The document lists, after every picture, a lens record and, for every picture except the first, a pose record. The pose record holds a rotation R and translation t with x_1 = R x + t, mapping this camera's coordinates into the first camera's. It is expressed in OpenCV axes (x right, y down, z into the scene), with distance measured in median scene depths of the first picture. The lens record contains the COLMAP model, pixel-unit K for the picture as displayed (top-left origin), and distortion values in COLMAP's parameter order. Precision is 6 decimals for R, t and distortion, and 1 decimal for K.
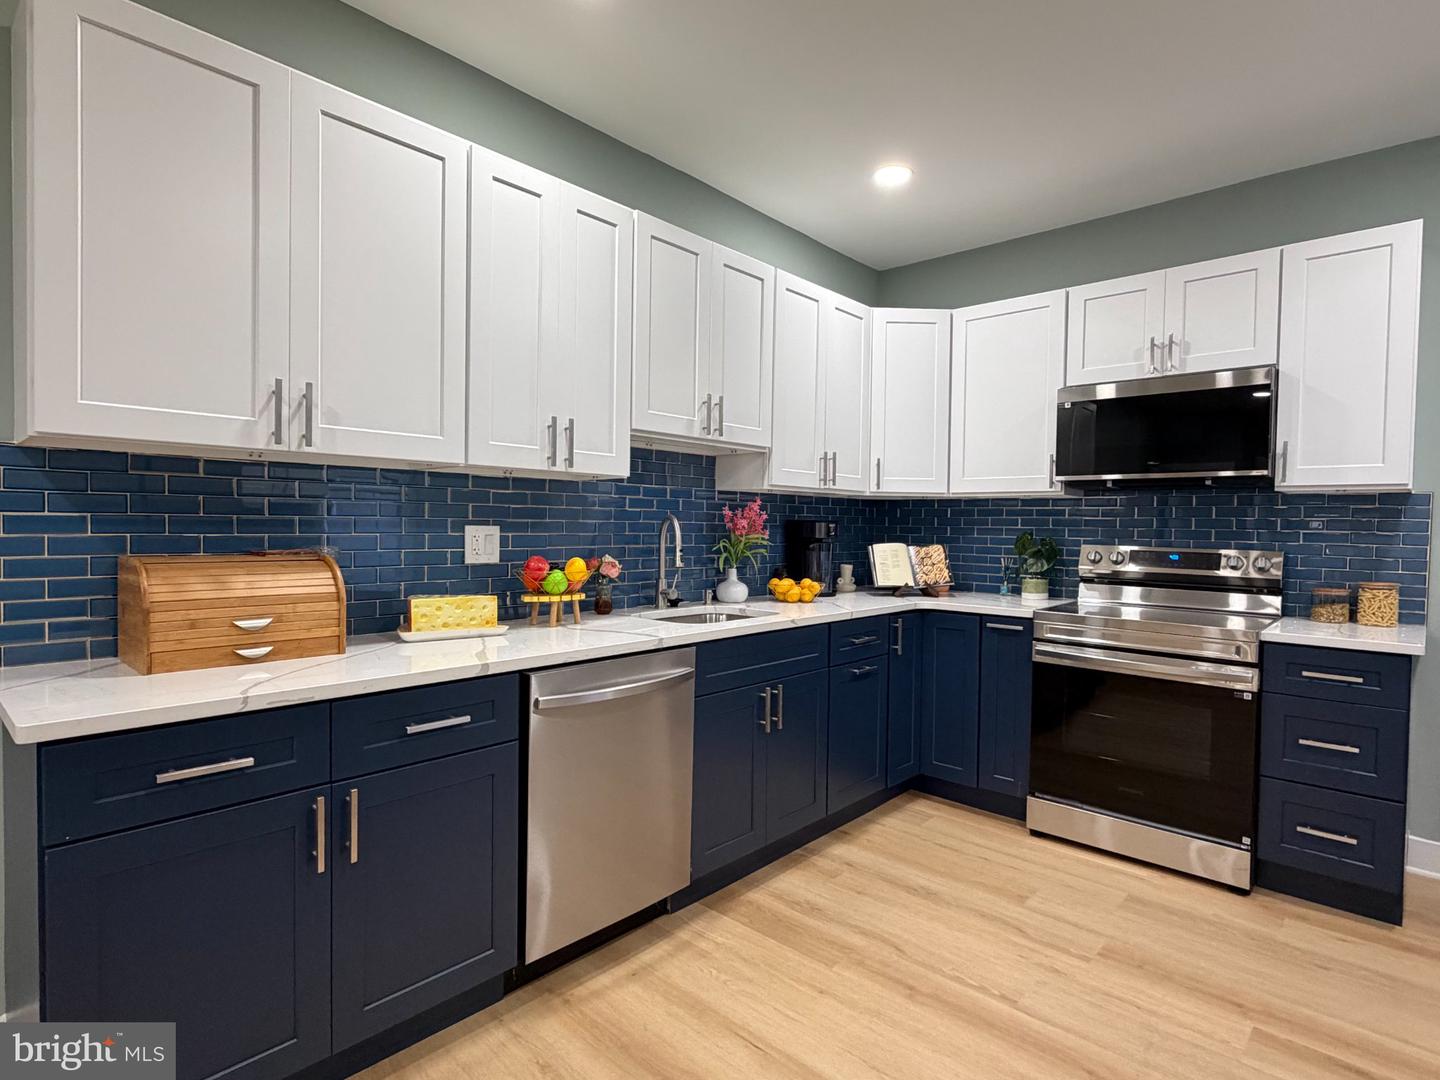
lens RADIAL K [[762.4, 0, 710.8], [0, 762.4, 540.3], [0, 0, 1]] dist [-0.010430, 0.001491]
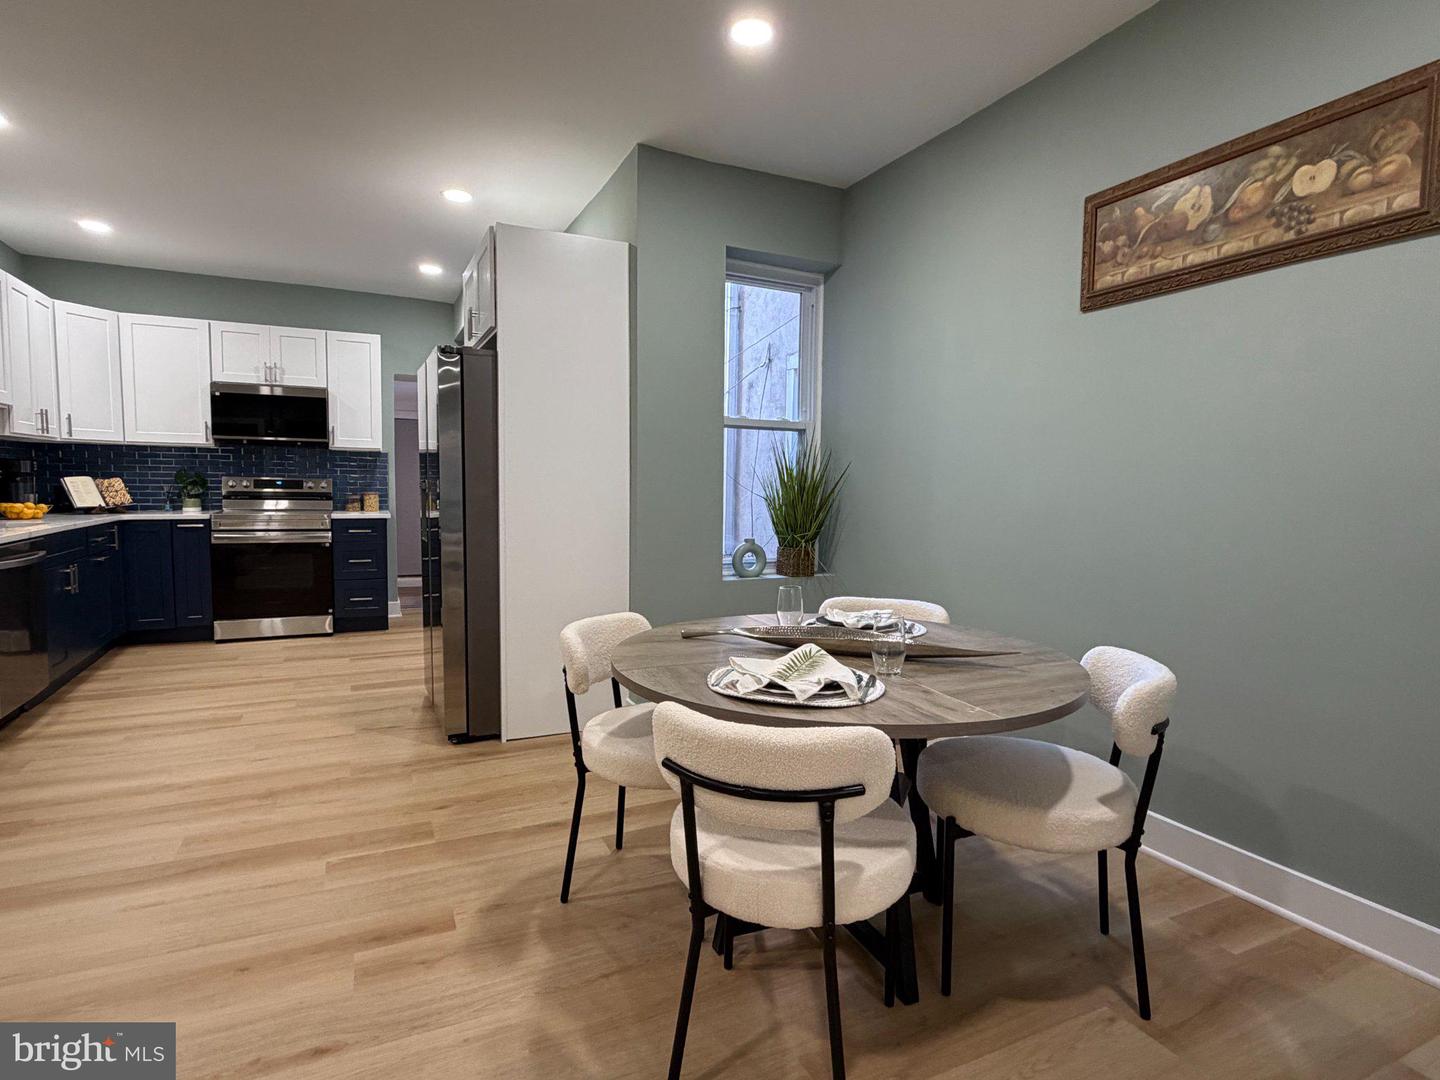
lens RADIAL K [[762.4, 0, 708.1], [0, 762.4, 548.9], [0, 0, 1]] dist [-0.010430, 0.001491]
pose [[0.378942, -0.088428, 0.921186, -0.694694], [0.010438, 0.995769, 0.091293, 0.023846], [-0.925362, -0.024979, 0.378262, -0.651967]]
